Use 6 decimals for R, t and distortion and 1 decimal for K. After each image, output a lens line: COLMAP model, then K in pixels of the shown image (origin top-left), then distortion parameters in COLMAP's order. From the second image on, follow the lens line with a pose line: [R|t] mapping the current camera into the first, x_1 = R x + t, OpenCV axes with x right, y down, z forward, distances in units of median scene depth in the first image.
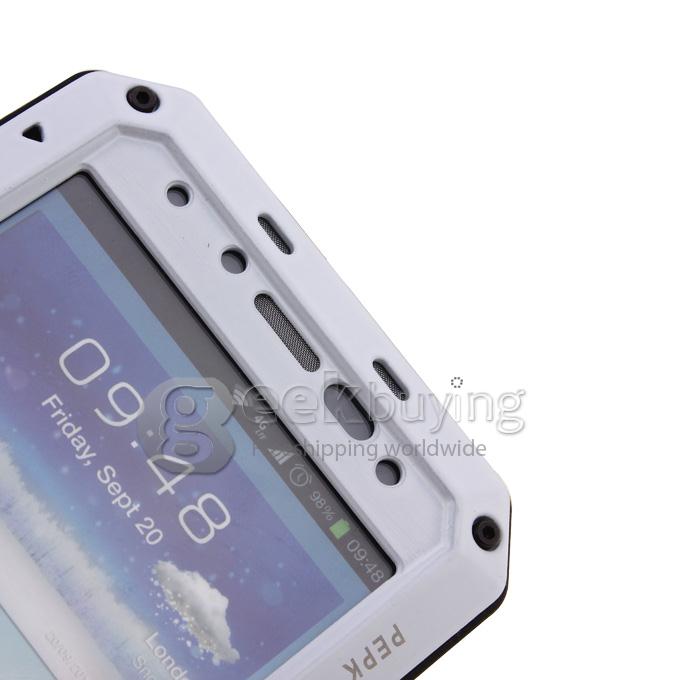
lens RADIAL K [[1688.4, 0, 340.0], [0, 1688.4, 340.0], [0, 0, 1]] dist [0.011505, 0.312439]
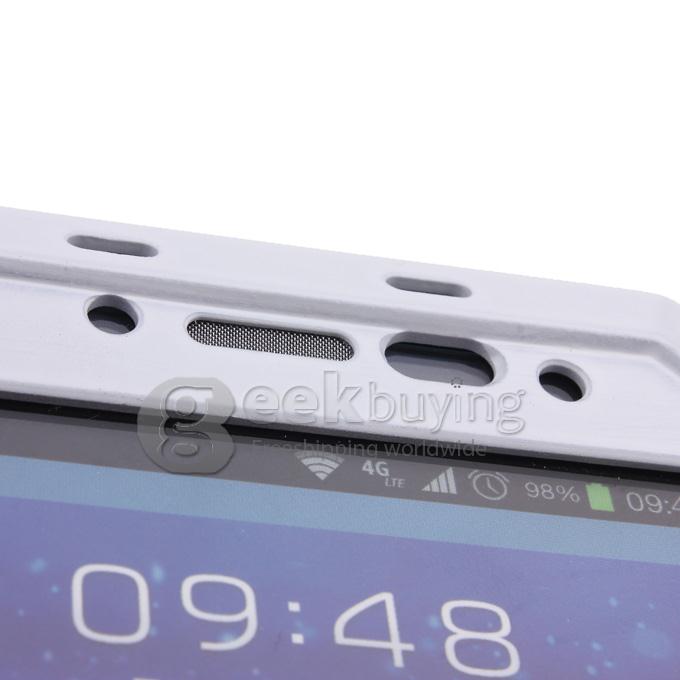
lens RADIAL K [[1688.4, 0, 340.0], [0, 1688.4, 340.0], [0, 0, 1]] dist [0.011505, 0.312439]
pose [[0.662795, -0.661639, 0.350624, -0.243768], [0.633660, 0.745079, 0.208162, -0.123645], [-0.398970, 0.084208, 0.913089, 0.452153]]
